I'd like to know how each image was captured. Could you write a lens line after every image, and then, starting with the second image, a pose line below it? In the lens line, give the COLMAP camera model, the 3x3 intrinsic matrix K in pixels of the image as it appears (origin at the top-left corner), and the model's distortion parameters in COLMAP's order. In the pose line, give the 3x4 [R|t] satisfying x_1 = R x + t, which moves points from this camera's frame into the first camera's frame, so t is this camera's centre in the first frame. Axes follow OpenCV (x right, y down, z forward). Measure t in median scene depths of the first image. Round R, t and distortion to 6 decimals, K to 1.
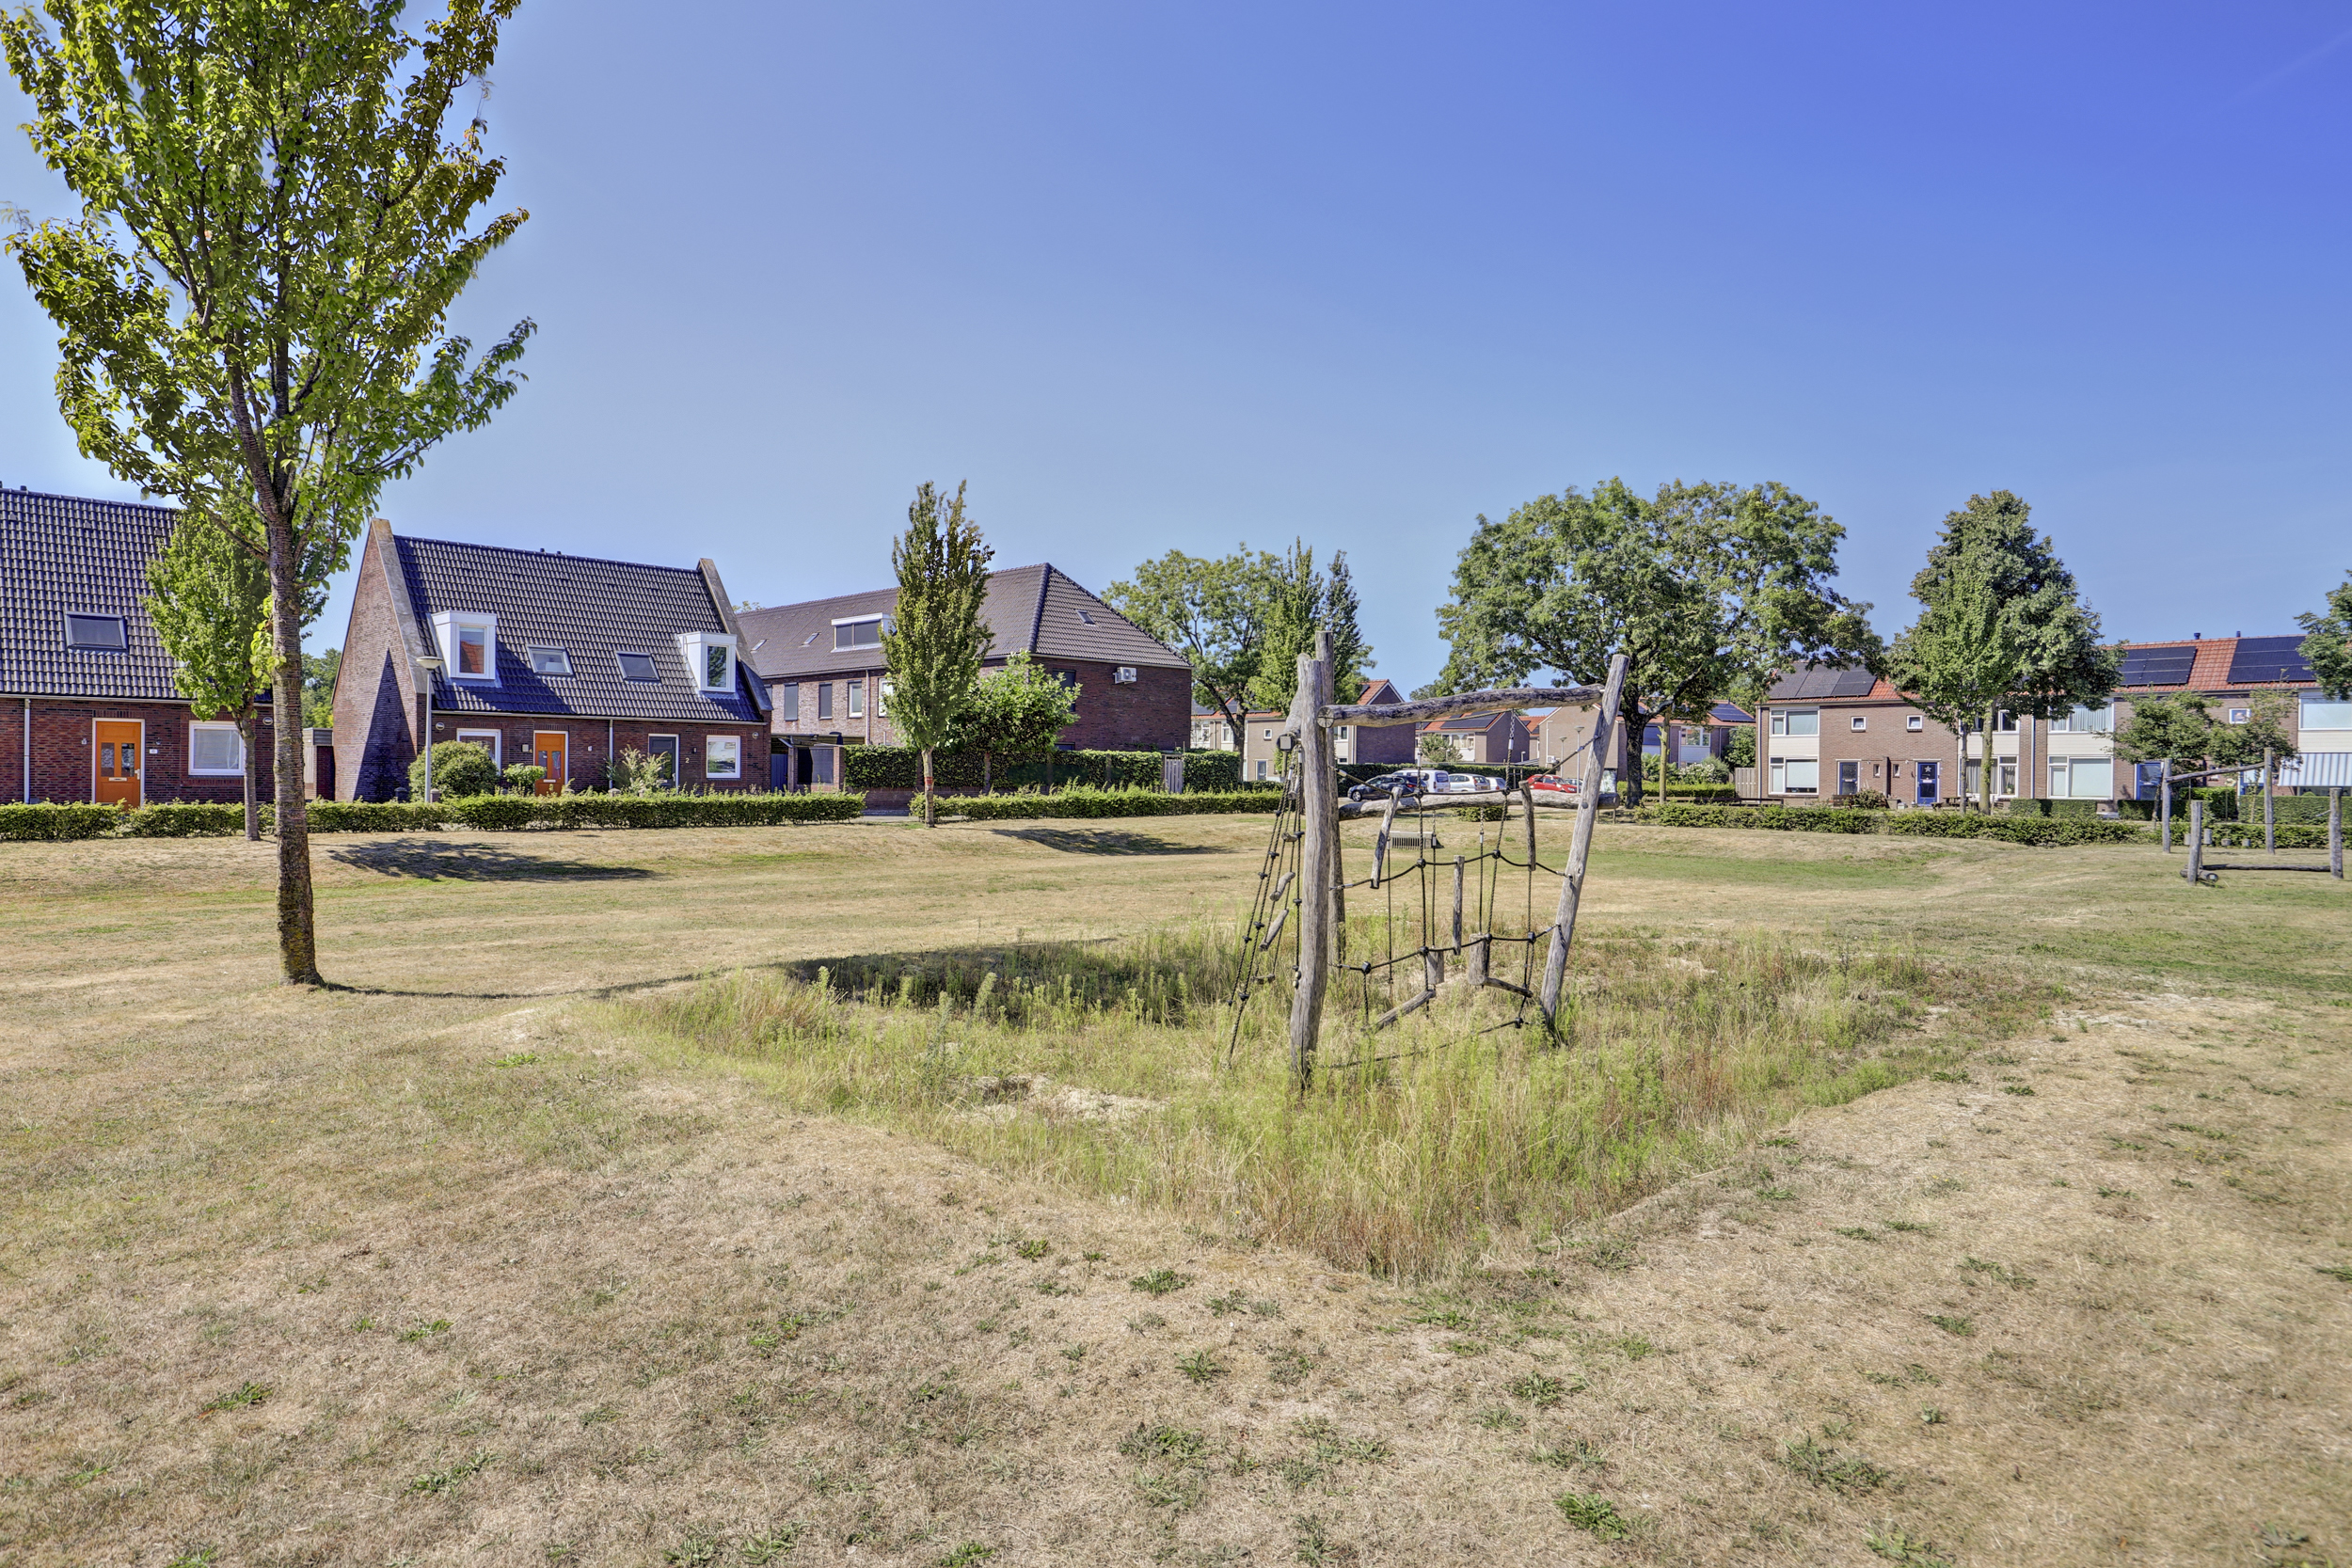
lens RADIAL K [[1285.1, 0, 1170.1], [0, 1285.1, 763.3], [0, 0, 1]] dist [-0.000276, 0.000064]
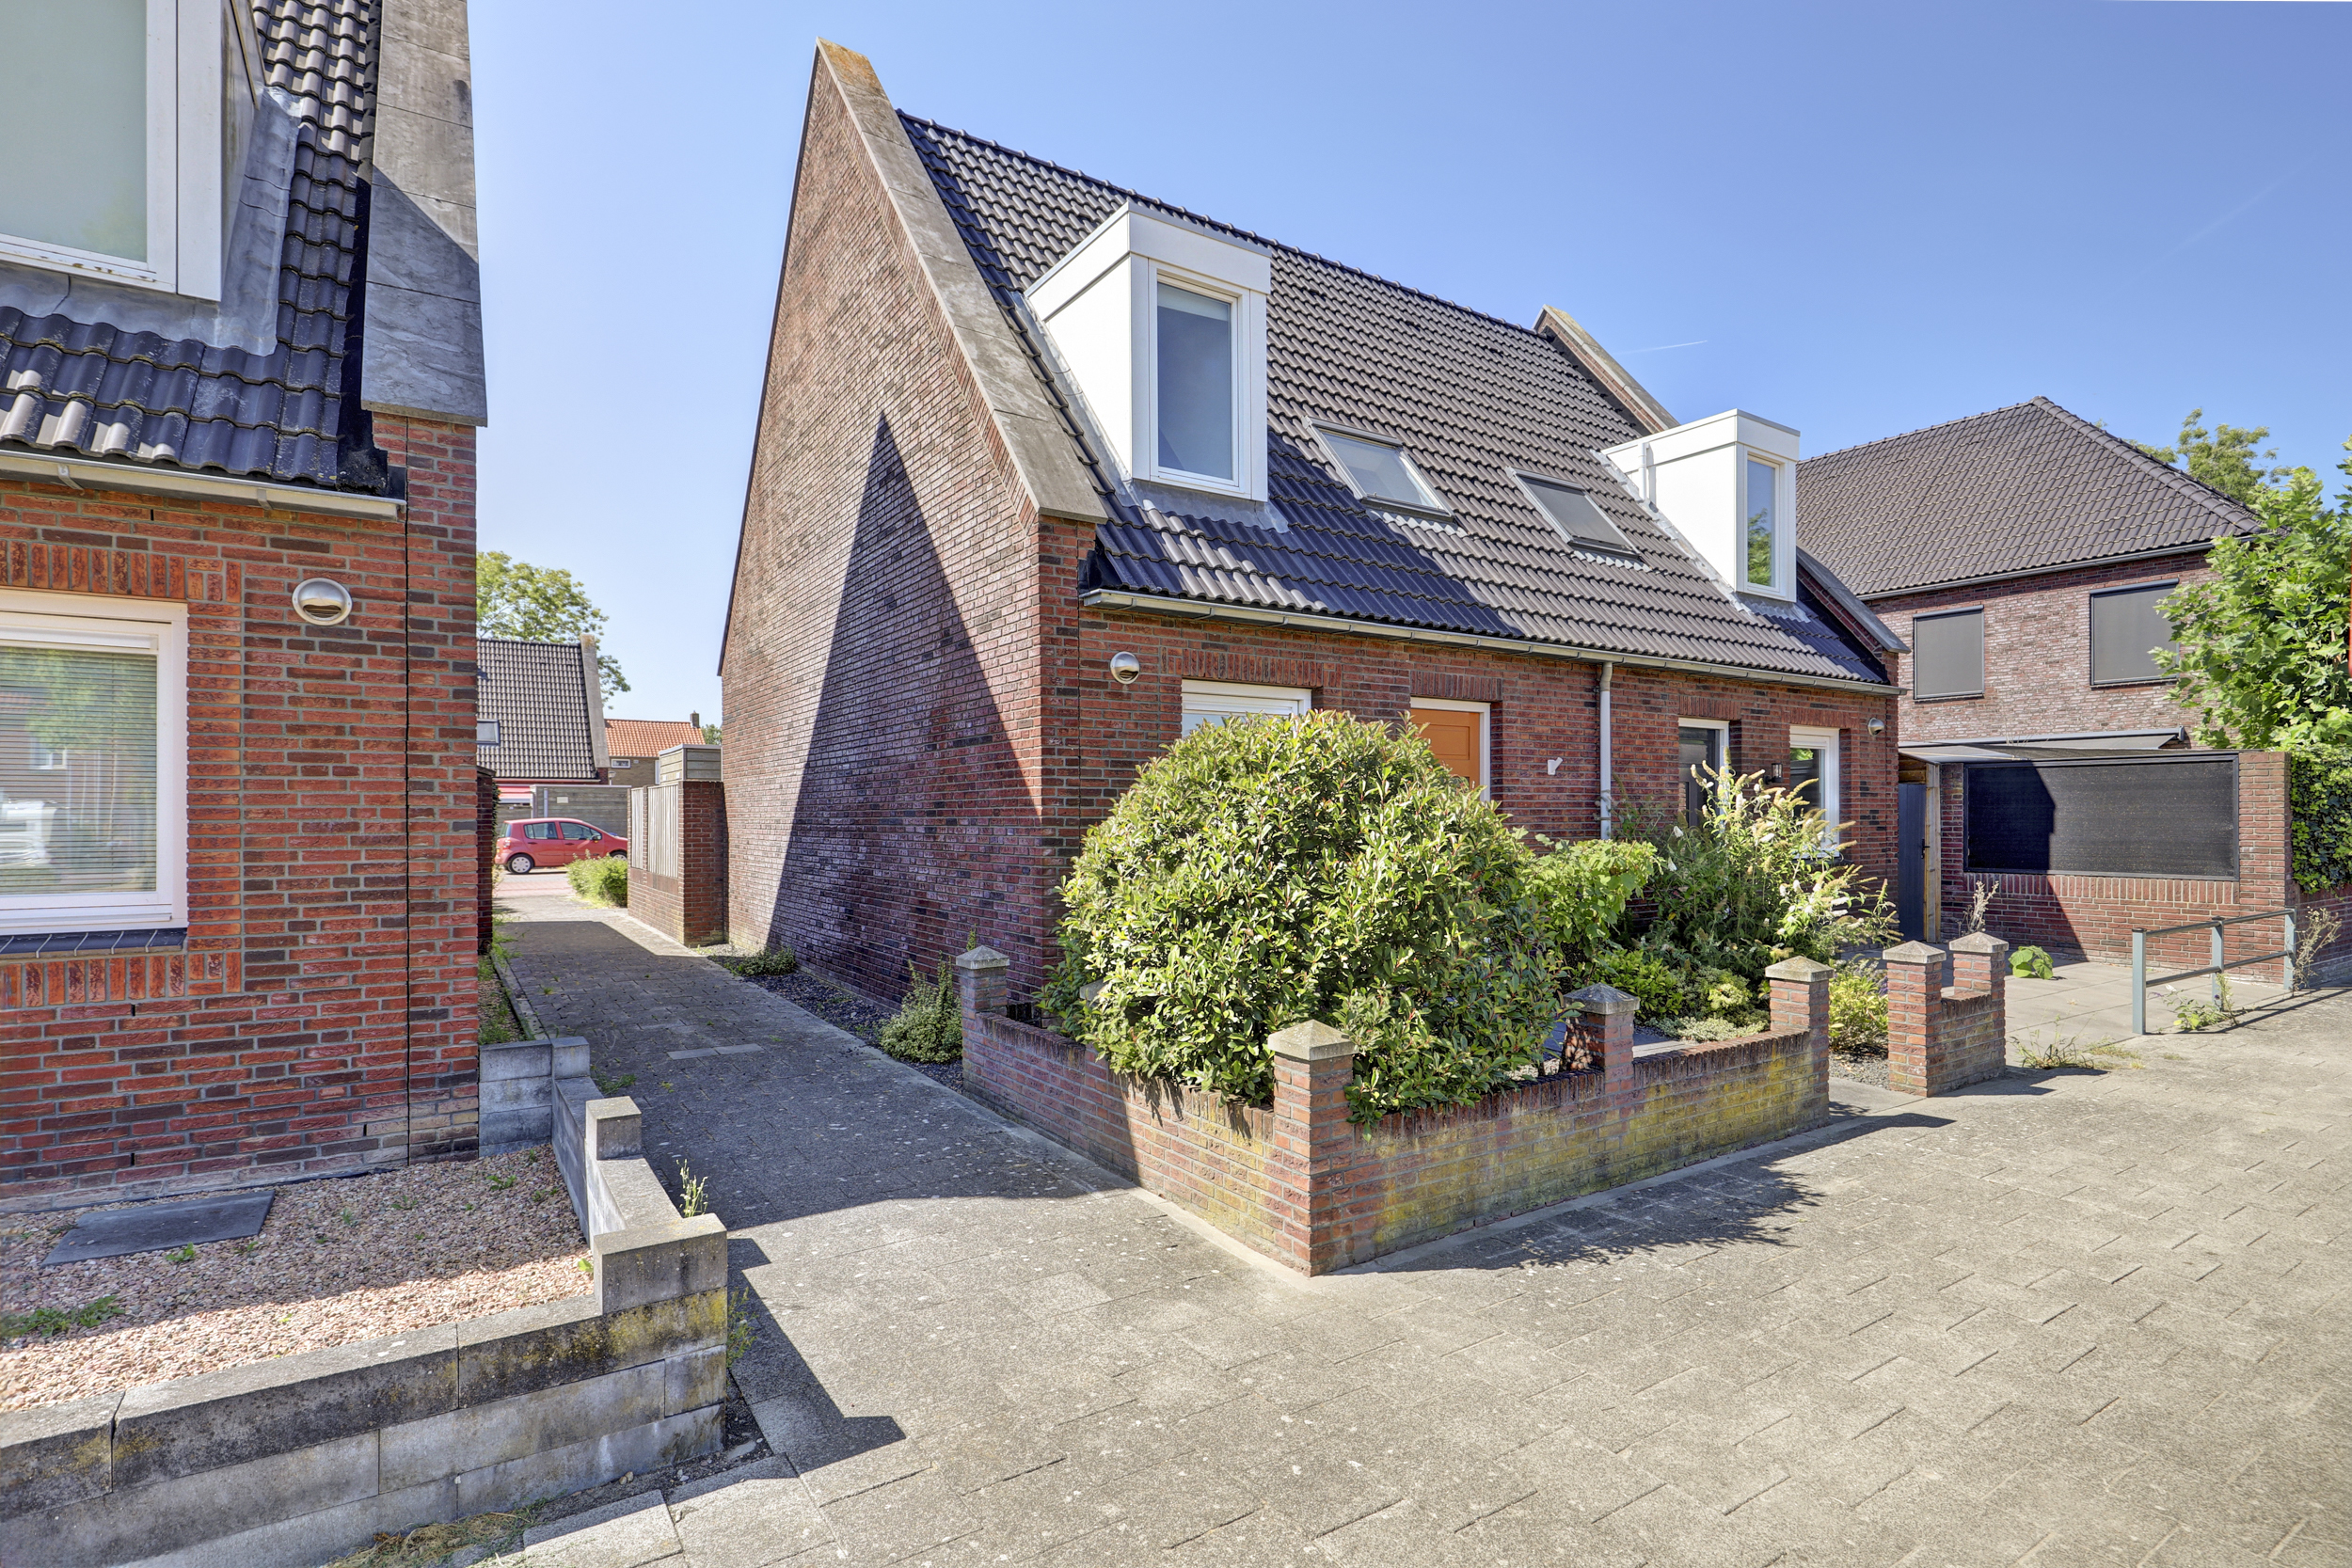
lens RADIAL K [[1129.4, 0, 1172.2], [0, 1129.4, 820.9], [0, 0, 1]] dist [-0.020965, -0.000362]
pose [[0.977954, -0.005428, -0.208748, -0.497735], [0.008041, 0.999900, 0.011673, -0.004233], [0.208664, -0.013094, 0.977900, 0.775288]]
